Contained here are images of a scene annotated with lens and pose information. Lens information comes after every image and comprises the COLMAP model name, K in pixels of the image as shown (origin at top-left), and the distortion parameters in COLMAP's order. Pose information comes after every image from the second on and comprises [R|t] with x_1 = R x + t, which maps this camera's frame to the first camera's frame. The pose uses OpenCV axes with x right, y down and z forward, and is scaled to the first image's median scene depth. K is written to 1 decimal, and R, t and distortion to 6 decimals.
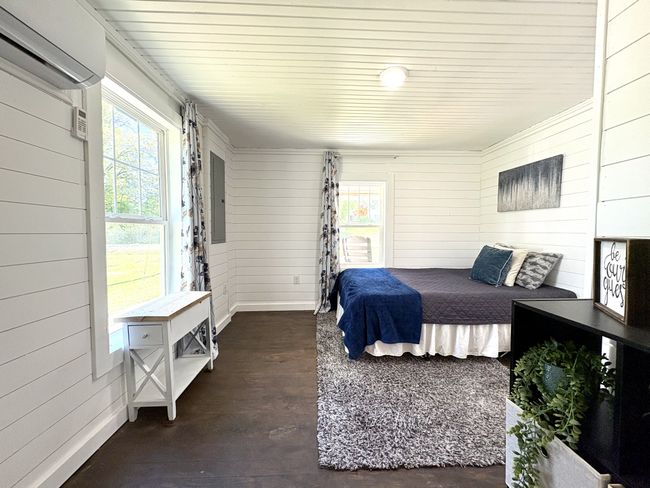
lens RADIAL K [[260.7, 0, 325.0], [0, 260.7, 244.0], [0, 0, 1]] dist [0.000247, 0.000050]
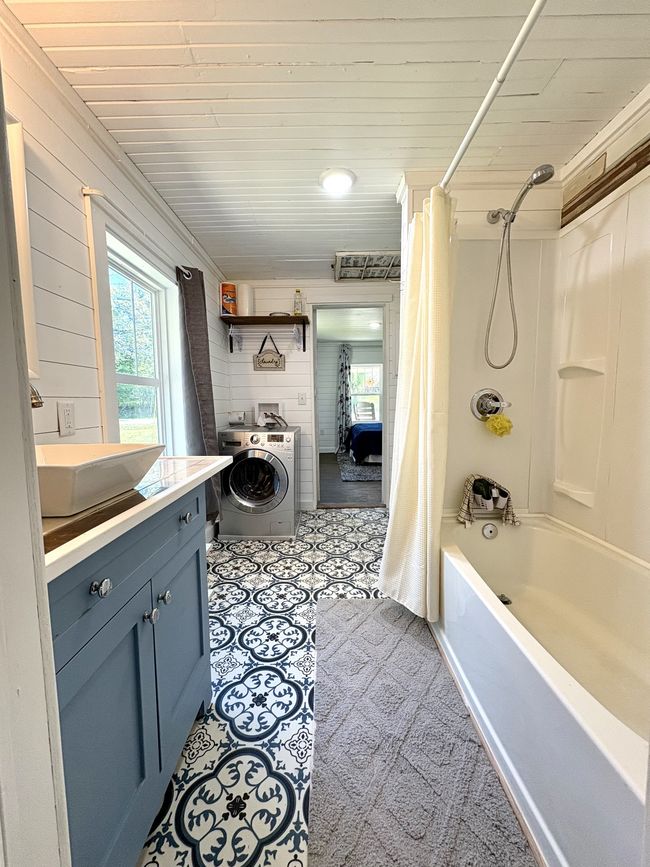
lens RADIAL K [[347.7, 0, 325.0], [0, 347.7, 433.5], [0, 0, 1]] dist [0.000247, 0.000050]
pose [[0.999387, -0.011840, -0.032942, -0.029995], [0.013404, 0.998773, 0.047668, 0.054760], [0.032338, -0.048080, 0.998320, -1.003095]]
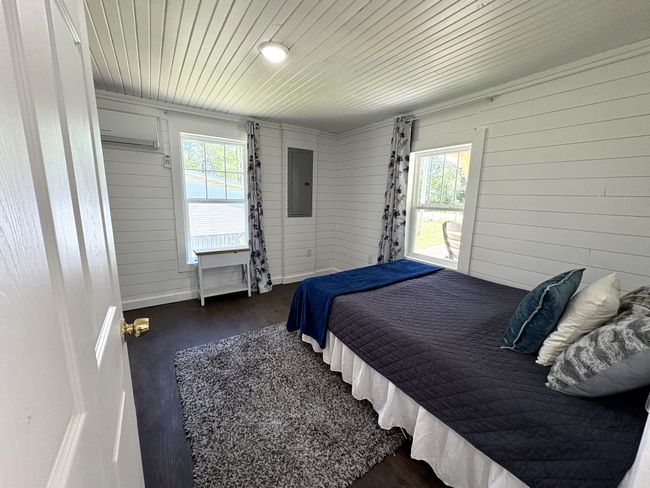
lens RADIAL K [[260.7, 0, 325.0], [0, 260.7, 244.0], [0, 0, 1]] dist [0.000247, 0.000050]
pose [[0.524298, 0.166957, -0.835007, 0.656827], [-0.065593, 0.985596, 0.155881, -0.068651], [0.849005, -0.026958, 0.527697, 0.340693]]
